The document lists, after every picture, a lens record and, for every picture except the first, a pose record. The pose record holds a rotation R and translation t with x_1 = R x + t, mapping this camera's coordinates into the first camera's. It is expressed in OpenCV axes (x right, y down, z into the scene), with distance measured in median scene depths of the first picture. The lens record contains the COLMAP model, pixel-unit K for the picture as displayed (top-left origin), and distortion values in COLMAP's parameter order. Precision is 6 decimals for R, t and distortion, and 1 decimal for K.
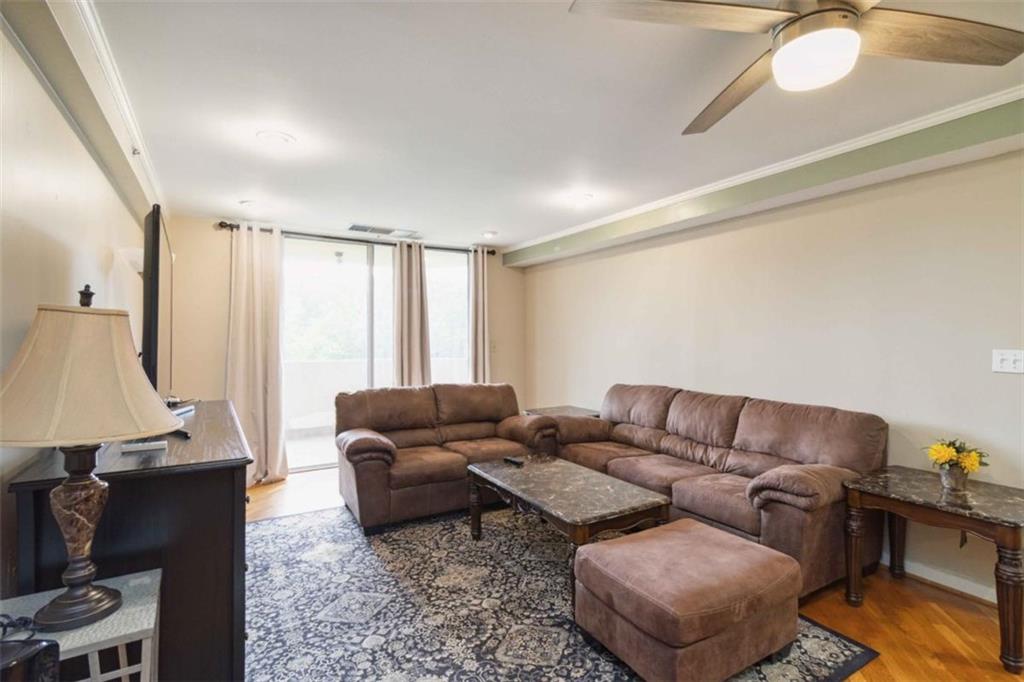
lens RADIAL K [[491.4, 0, 517.9], [0, 491.4, 334.2], [0, 0, 1]] dist [0.004102, -0.000176]
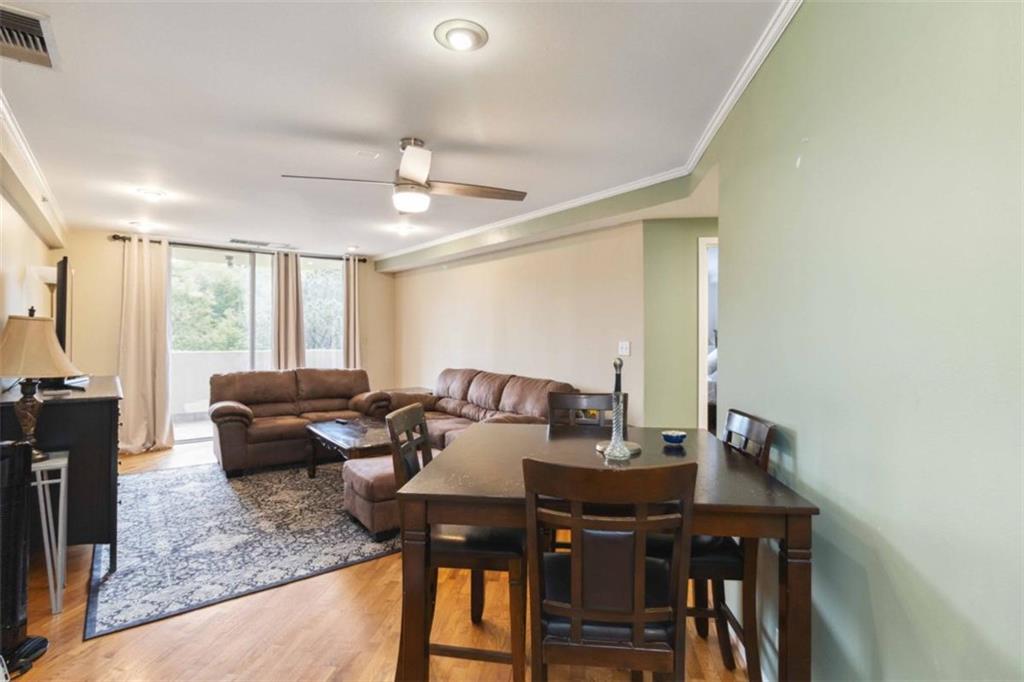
lens RADIAL K [[511.5, 0, 513.8], [0, 511.5, 331.4], [0, 0, 1]] dist [0.013487, 0.000359]
pose [[0.994573, 0.006702, 0.103827, 0.274333], [-0.007292, 0.999959, 0.005304, -0.005551], [-0.103787, -0.006033, 0.994581, -0.410720]]
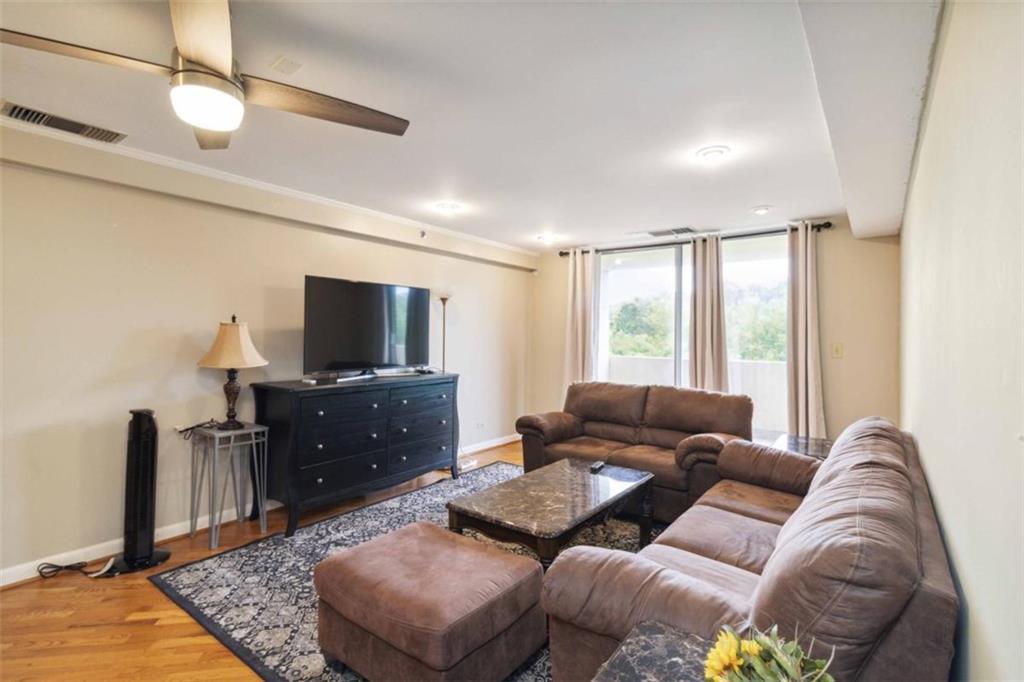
lens RADIAL K [[483.5, 0, 516.4], [0, 483.5, 324.5], [0, 0, 1]] dist [0.002948, 0.000562]
pose [[0.374967, -0.014861, -0.926919, 0.687322], [-0.003953, 0.999837, -0.017629, 0.000217], [0.927030, 0.010275, 0.374847, 0.427005]]
